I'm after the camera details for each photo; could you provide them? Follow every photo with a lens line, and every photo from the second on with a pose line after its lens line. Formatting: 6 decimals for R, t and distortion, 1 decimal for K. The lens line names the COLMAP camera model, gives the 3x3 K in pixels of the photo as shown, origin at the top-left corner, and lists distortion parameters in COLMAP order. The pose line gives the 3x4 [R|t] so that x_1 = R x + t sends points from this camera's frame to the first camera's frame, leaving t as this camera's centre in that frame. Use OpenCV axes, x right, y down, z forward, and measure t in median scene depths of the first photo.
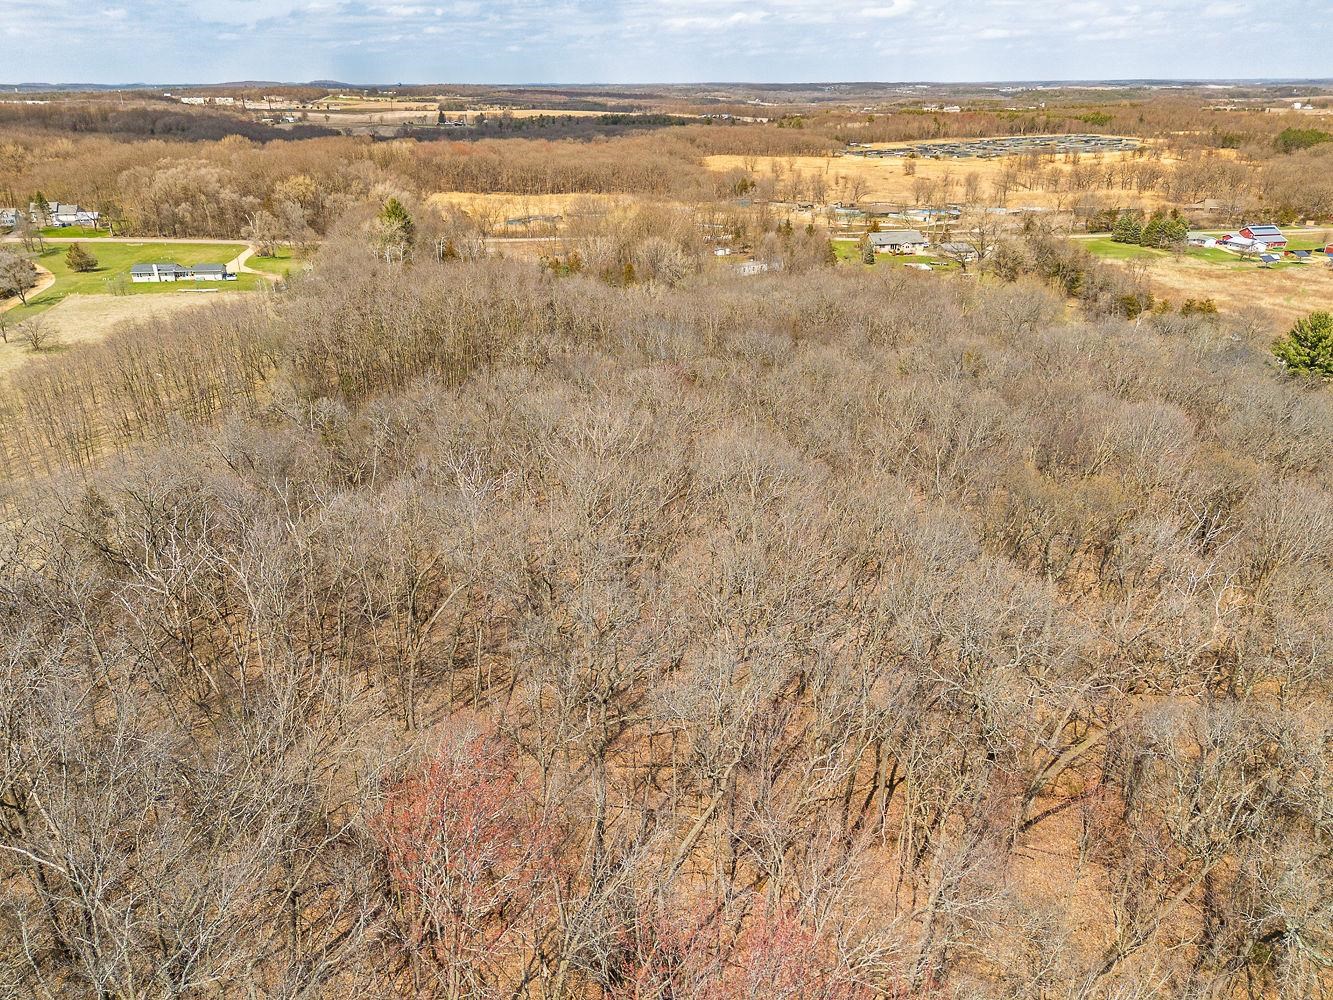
lens RADIAL K [[983.9, 0, 675.9], [0, 983.9, 495.1], [0, 0, 1]] dist [0.068846, -0.049992]
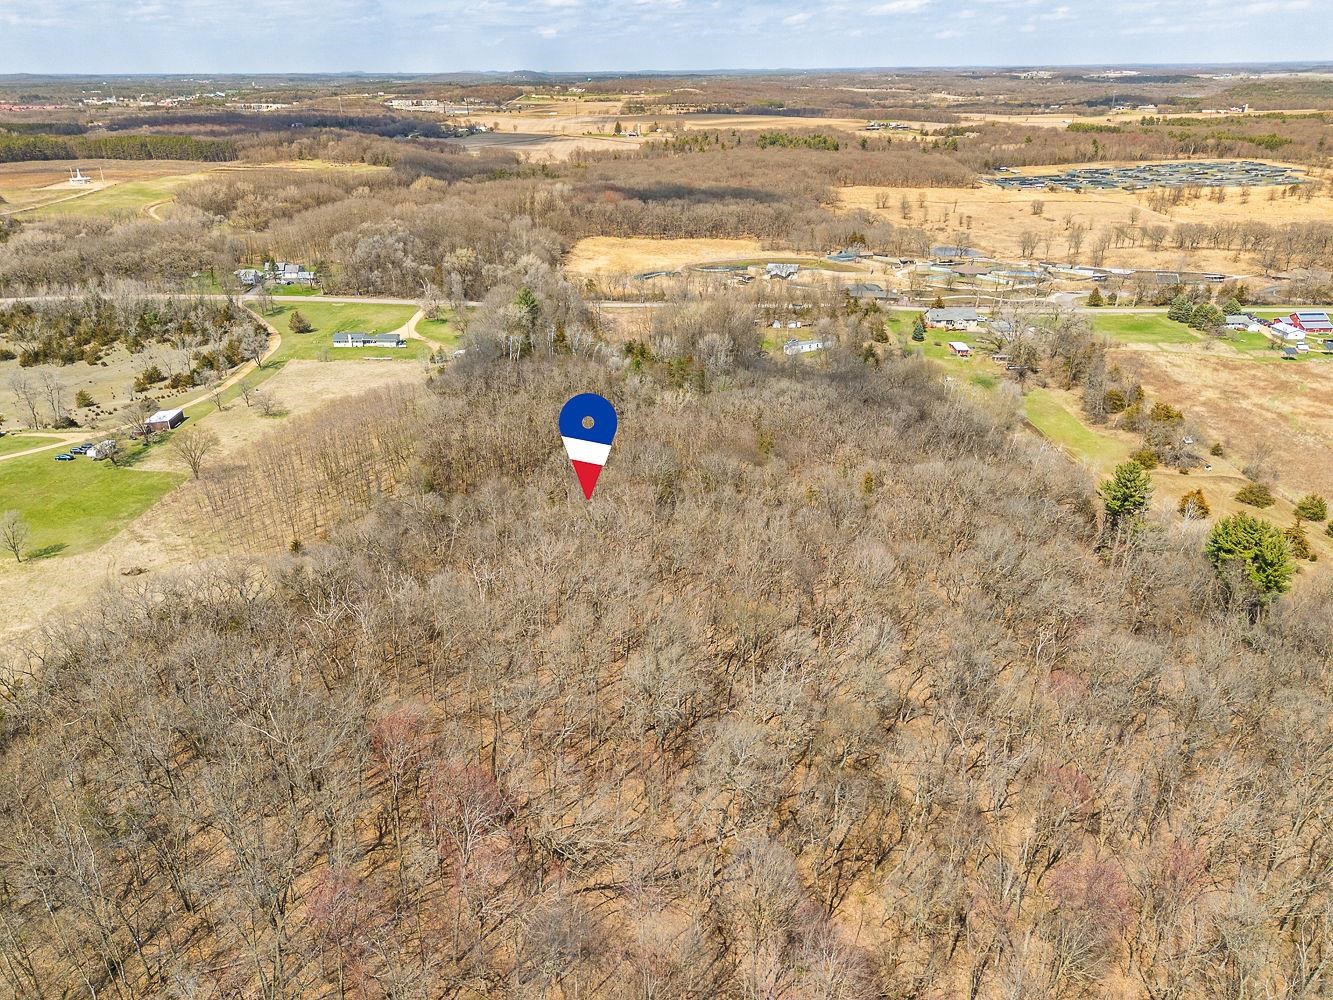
lens RADIAL K [[983.9, 0, 677.6], [0, 983.9, 499.1], [0, 0, 1]] dist [0.068846, -0.049992]
pose [[0.984920, 0.066138, -0.159873, 0.036835], [-0.063402, 0.997742, 0.022163, -0.017749], [0.160977, -0.011693, 0.986889, -0.064472]]
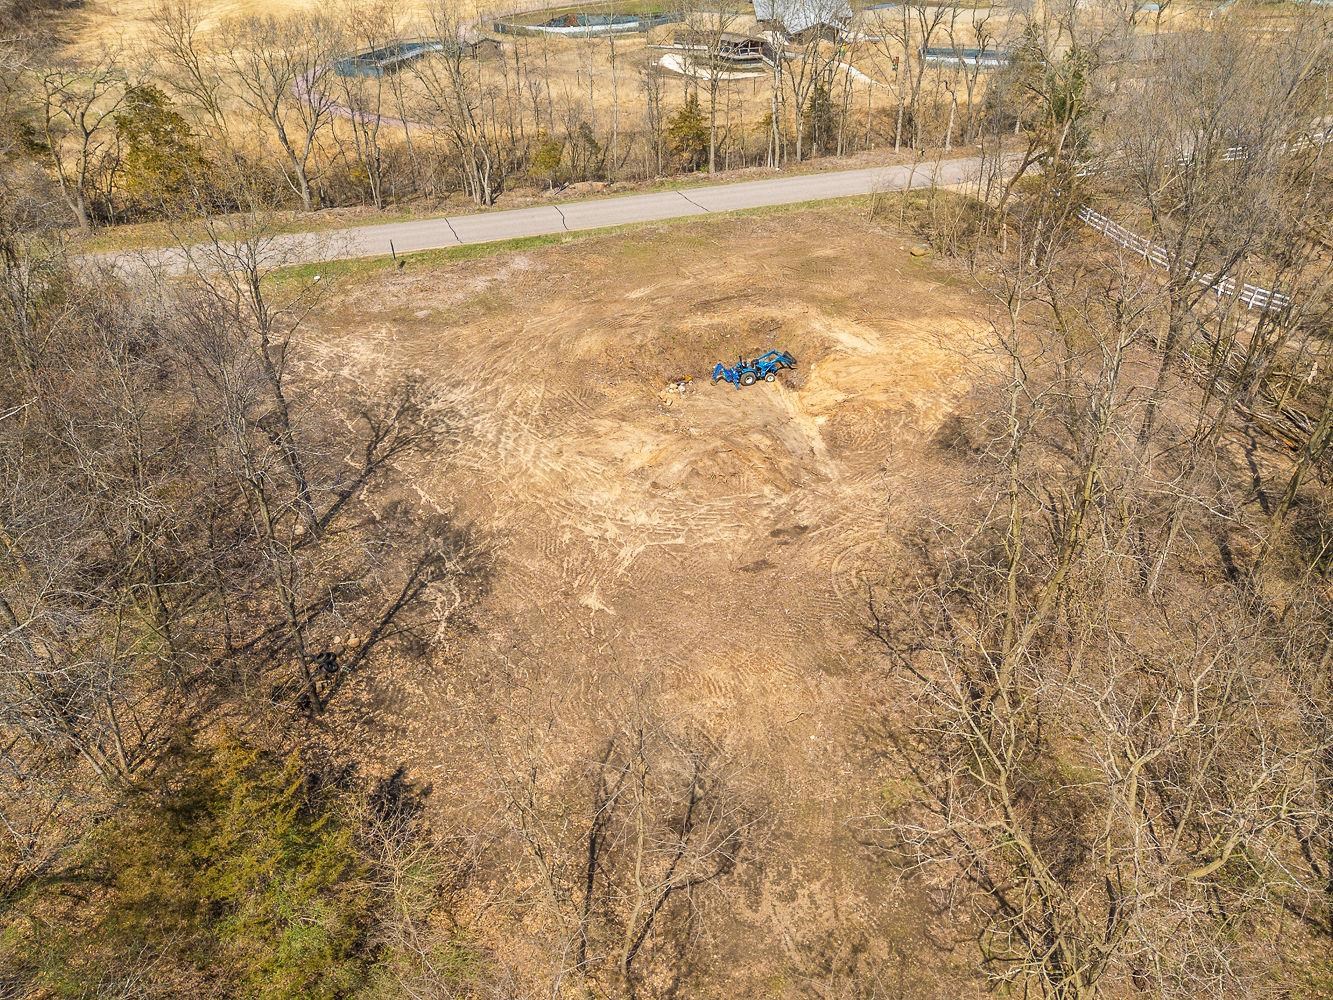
lens RADIAL K [[983.9, 0, 667.8], [0, 983.9, 502.6], [0, 0, 1]] dist [0.068846, -0.049992]
pose [[0.986564, -0.098404, 0.130412, -0.050931], [0.069209, 0.974817, 0.211994, -0.084945], [-0.147989, -0.200120, 0.968530, 0.273388]]
